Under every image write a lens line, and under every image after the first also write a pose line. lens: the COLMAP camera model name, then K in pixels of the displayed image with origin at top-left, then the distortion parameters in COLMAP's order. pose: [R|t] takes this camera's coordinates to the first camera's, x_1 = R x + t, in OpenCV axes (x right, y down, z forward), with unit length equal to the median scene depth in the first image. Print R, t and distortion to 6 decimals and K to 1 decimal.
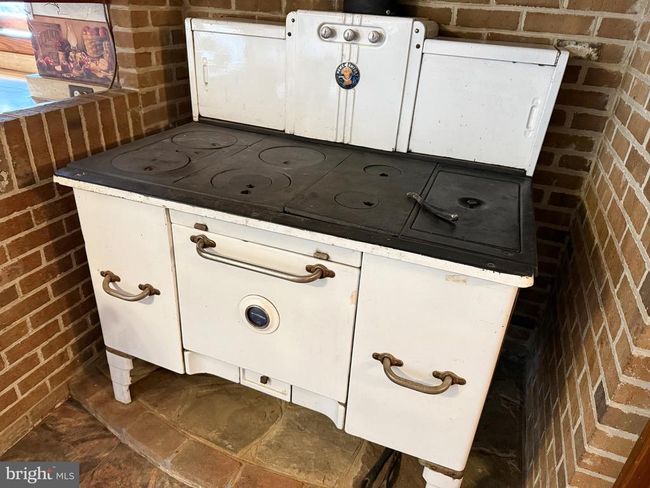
lens RADIAL K [[460.2, 0, 326.3], [0, 460.2, 234.2], [0, 0, 1]] dist [-0.002294, 0.000211]
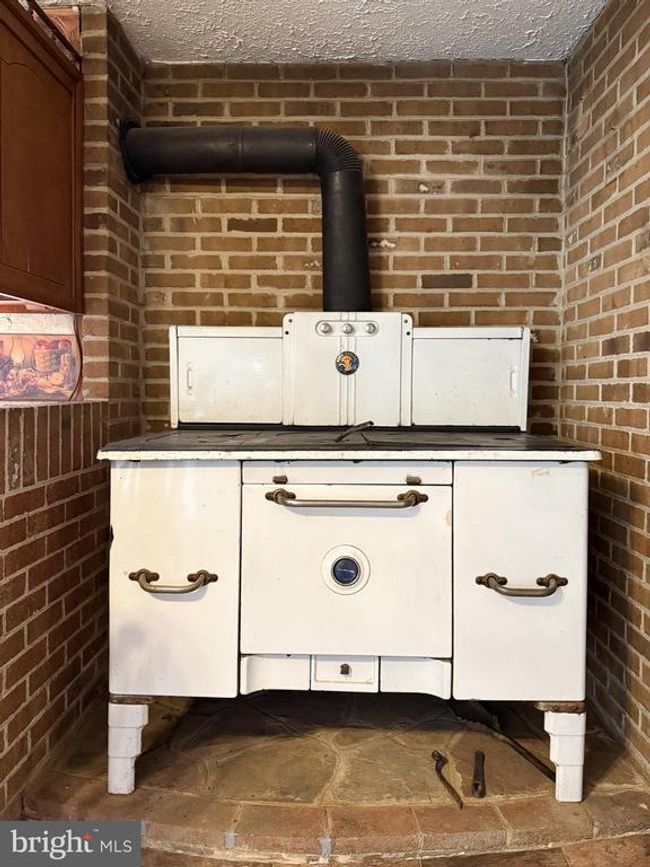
lens RADIAL K [[610.2, 0, 327.4], [0, 610.2, 397.0], [0, 0, 1]] dist [0.099567, -0.177333]
pose [[0.941521, -0.054290, 0.332551, -0.484327], [0.193320, 0.895378, -0.401156, 0.296581], [-0.275981, 0.441985, 0.853512, -0.177514]]
